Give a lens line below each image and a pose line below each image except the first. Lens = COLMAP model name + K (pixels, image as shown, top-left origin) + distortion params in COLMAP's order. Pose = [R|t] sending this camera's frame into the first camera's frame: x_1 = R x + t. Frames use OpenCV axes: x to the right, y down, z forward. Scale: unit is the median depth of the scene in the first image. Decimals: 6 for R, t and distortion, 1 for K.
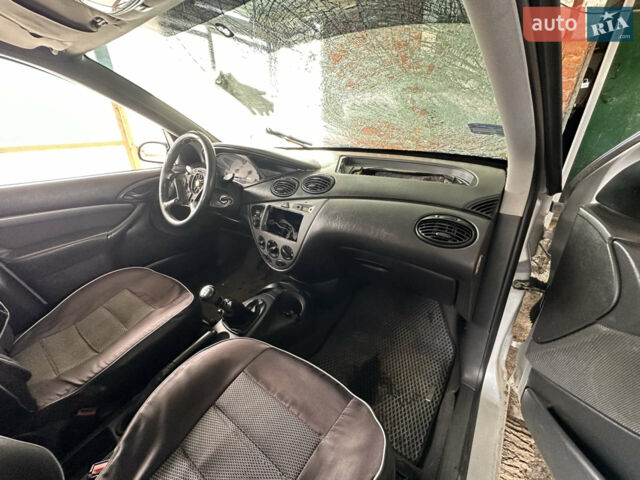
lens RADIAL K [[257.4, 0, 320.0], [0, 257.4, 240.0], [0, 0, 1]] dist [-0.000080, -0.000045]
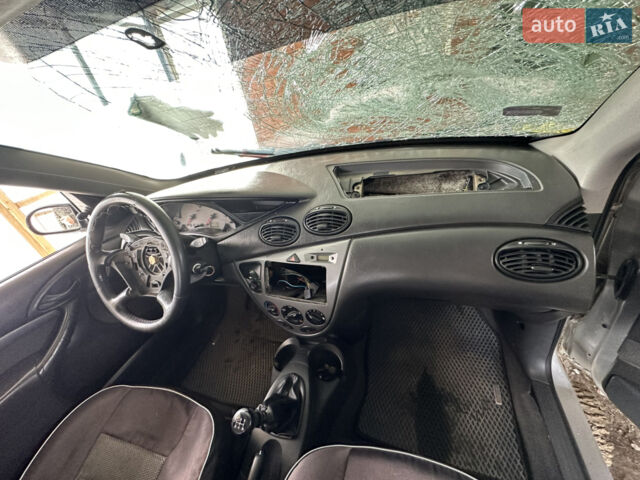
lens RADIAL K [[256.1, 0, 320.0], [0, 256.1, 240.0], [0, 0, 1]] dist [-0.002124, -0.000455]
pose [[0.933486, -0.309107, 0.181814, -0.173057], [0.287607, 0.948143, 0.135304, -0.256064], [-0.214209, -0.074013, 0.973980, 0.246677]]
